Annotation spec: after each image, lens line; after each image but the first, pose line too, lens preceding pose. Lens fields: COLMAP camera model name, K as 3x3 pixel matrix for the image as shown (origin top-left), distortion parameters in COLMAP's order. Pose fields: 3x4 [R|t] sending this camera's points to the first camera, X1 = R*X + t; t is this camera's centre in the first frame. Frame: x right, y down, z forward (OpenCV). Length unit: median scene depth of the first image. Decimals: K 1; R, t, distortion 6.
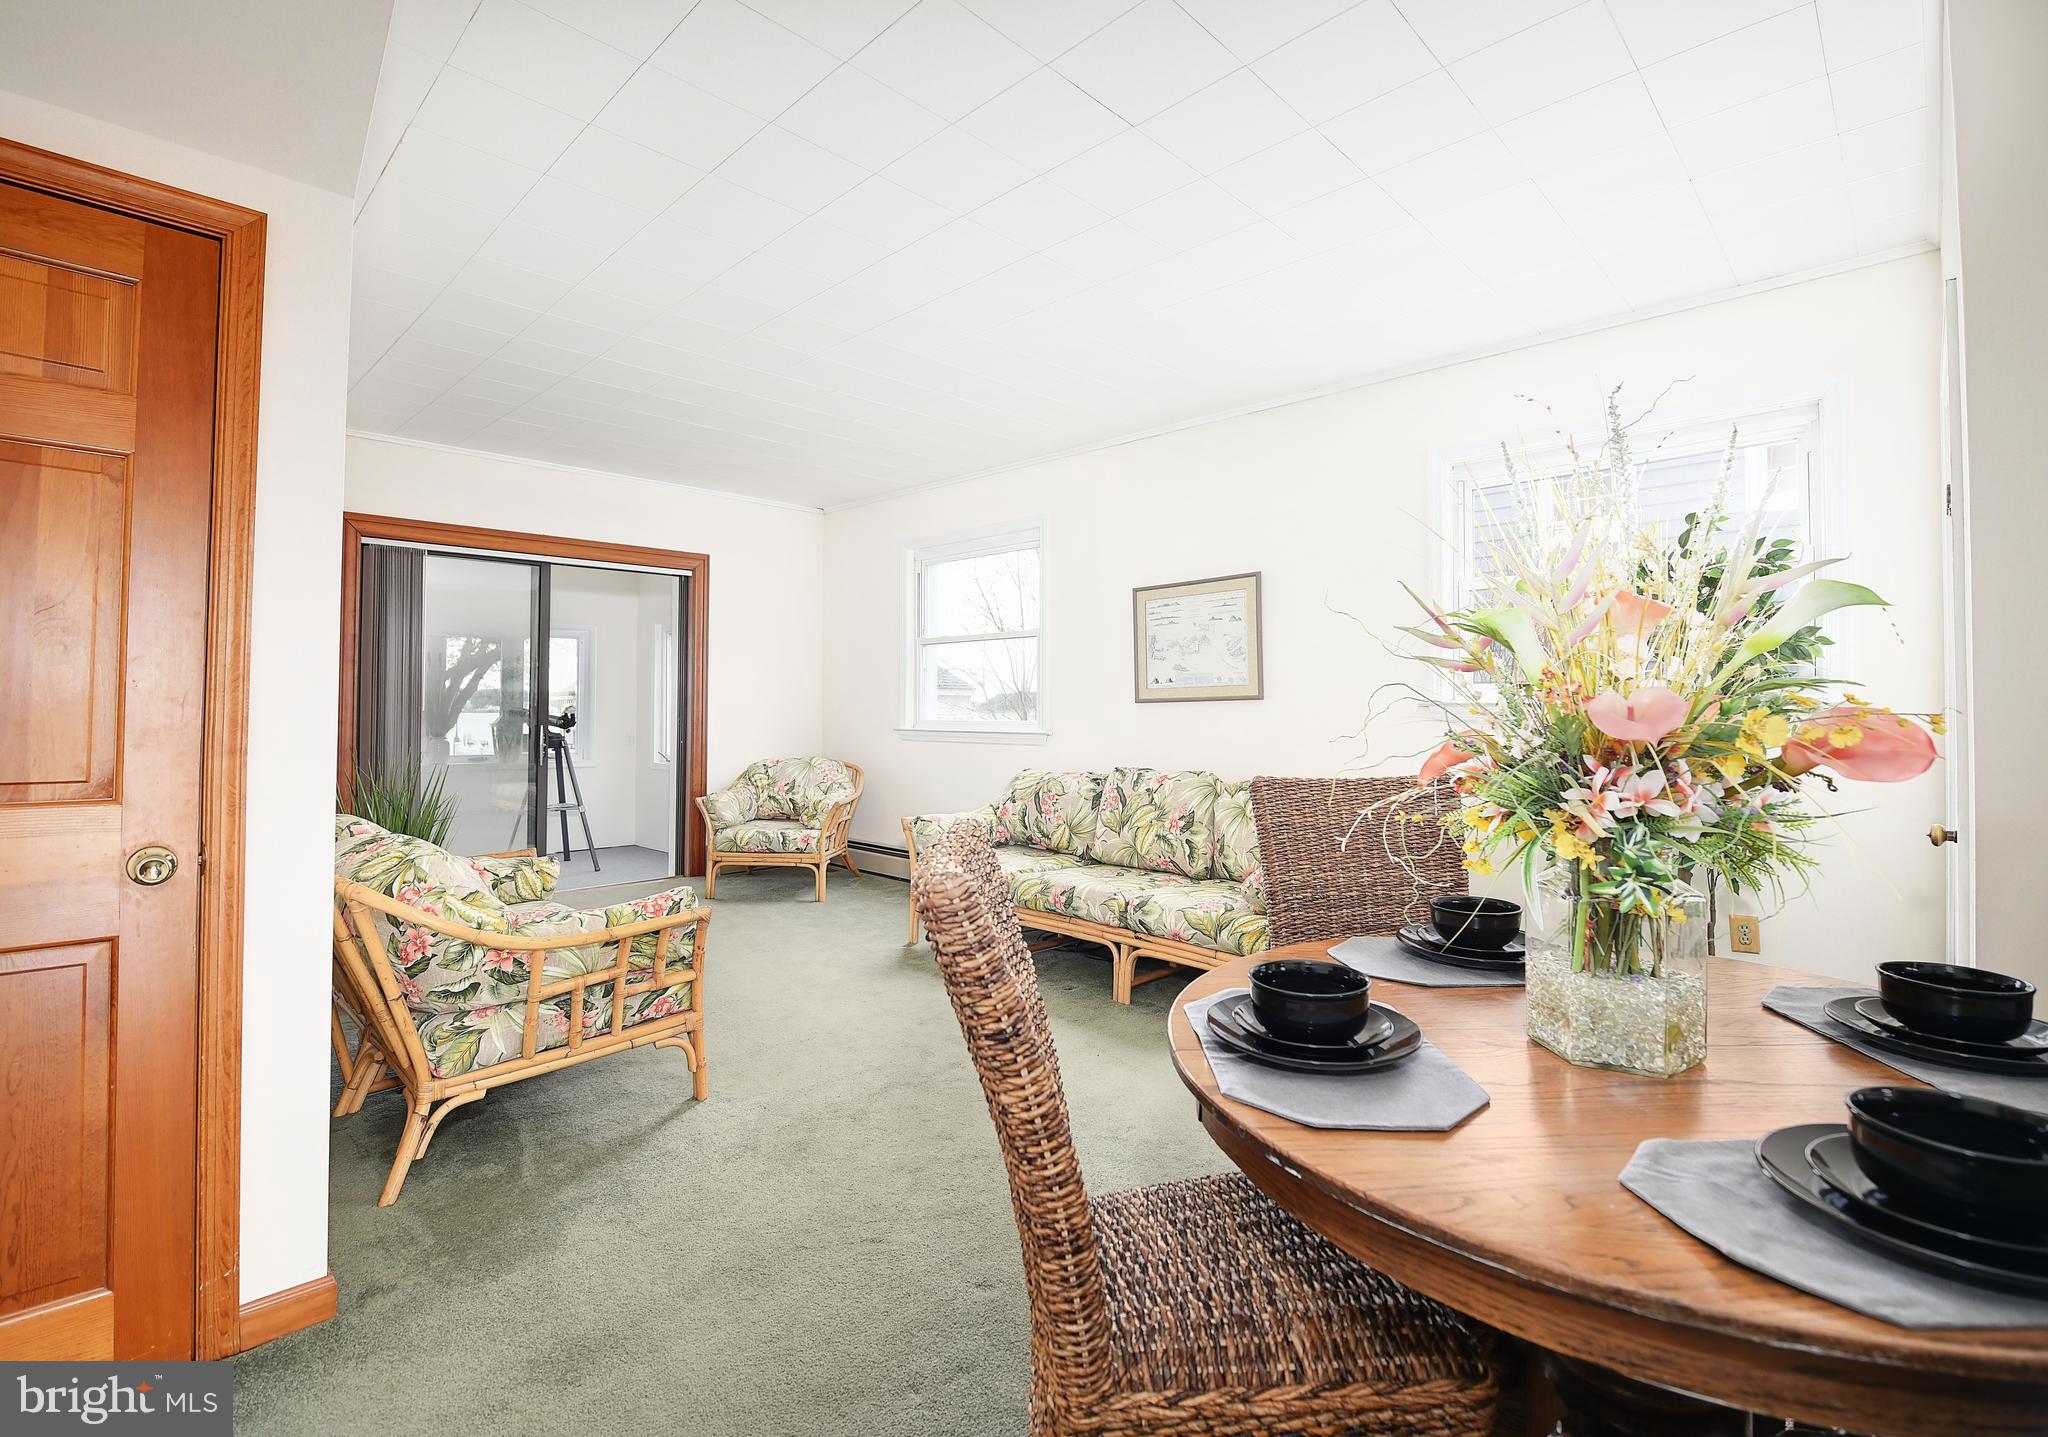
lens RADIAL K [[940.2, 0, 1024.3], [0, 940.2, 703.0], [0, 0, 1]] dist [-0.013265, 0.000148]
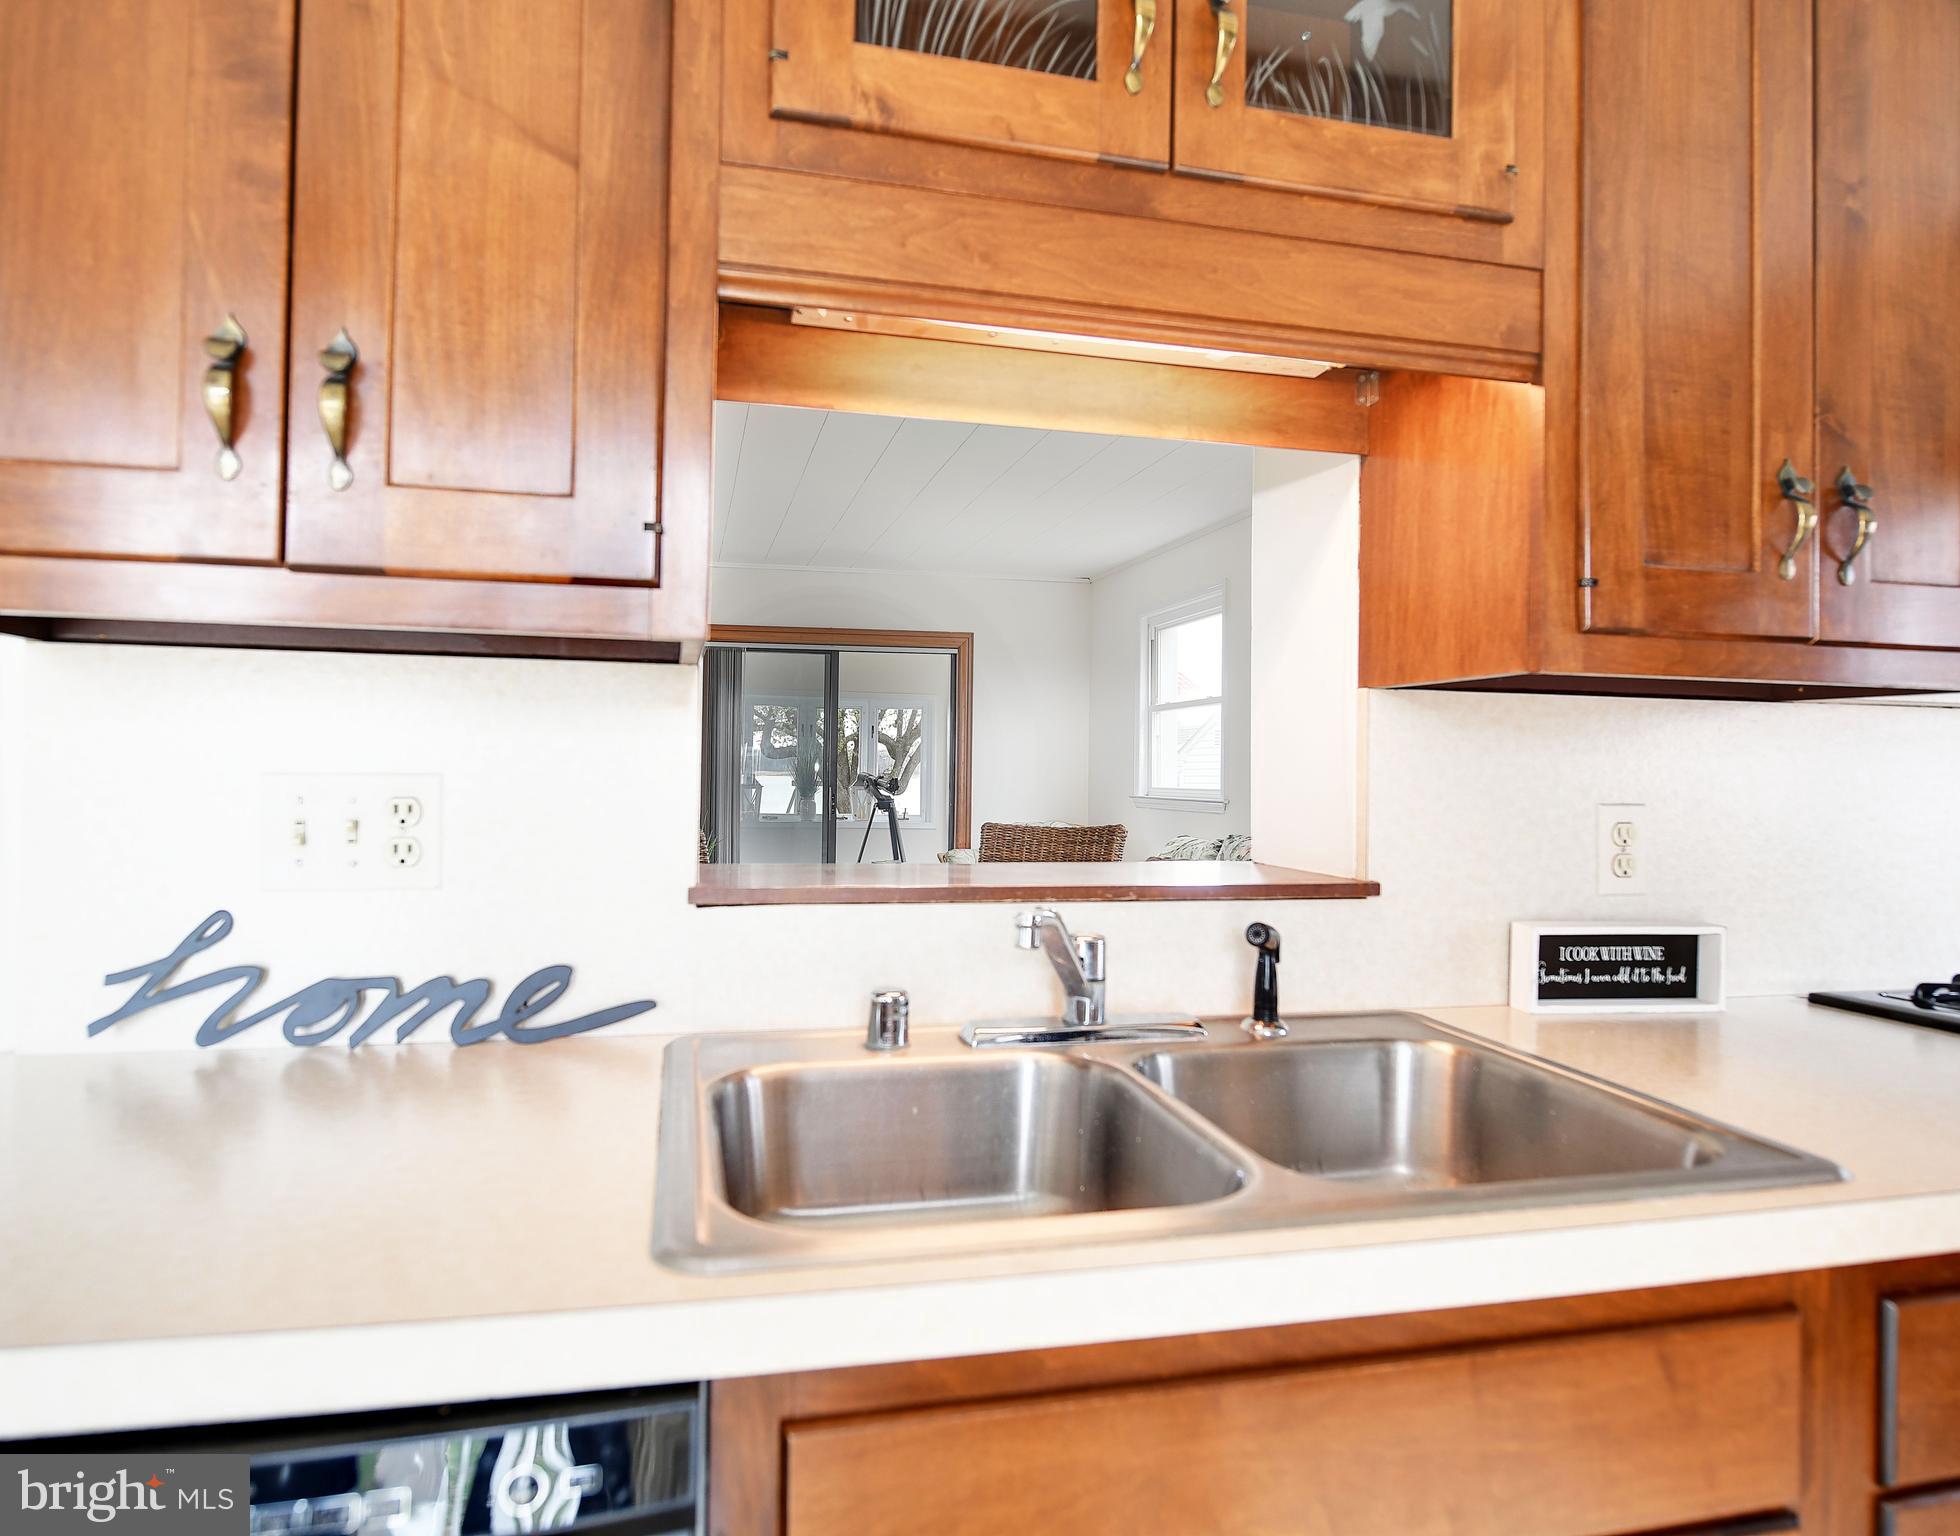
lens RADIAL K [[1186.1, 0, 960.8], [0, 1186.1, 755.0], [0, 0, 1]] dist [-0.006449, -0.001092]
pose [[0.844983, -0.004140, -0.534777, 0.518207], [-0.002548, 0.999928, -0.011768, 0.000825], [0.534787, 0.011306, 0.844912, -0.224669]]
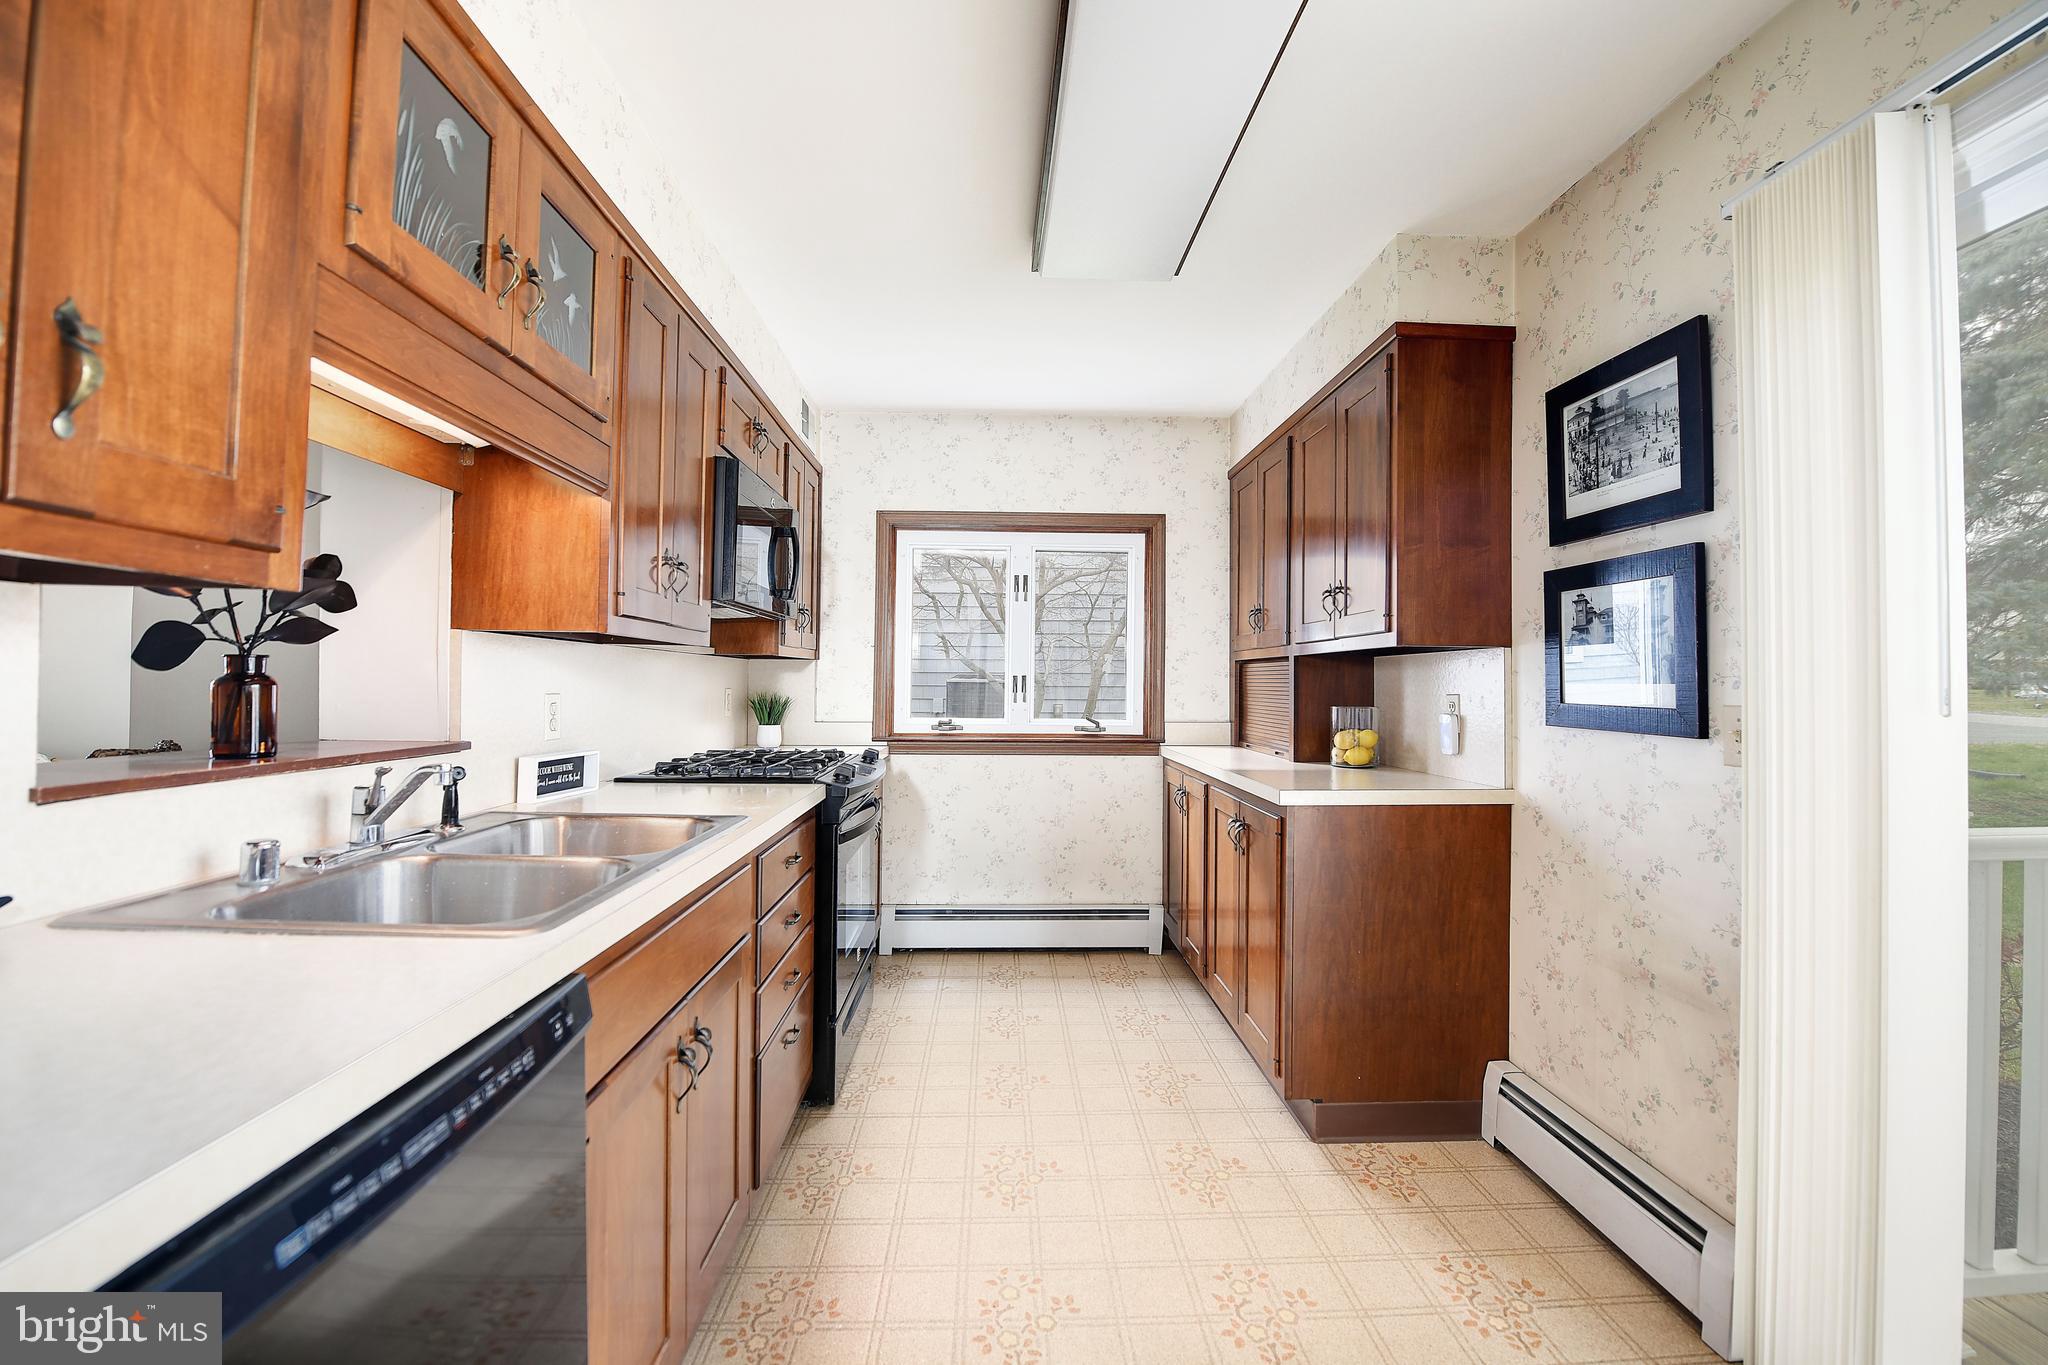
lens RADIAL K [[841.9, 0, 1025.5], [0, 841.9, 674.5], [0, 0, 1]] dist [-0.016746, -0.002046]
pose [[0.683813, 0.007142, 0.729623, 0.344456], [-0.010722, 0.999942, 0.000260, -0.002981], [-0.729579, -0.008001, 0.683850, -0.346766]]
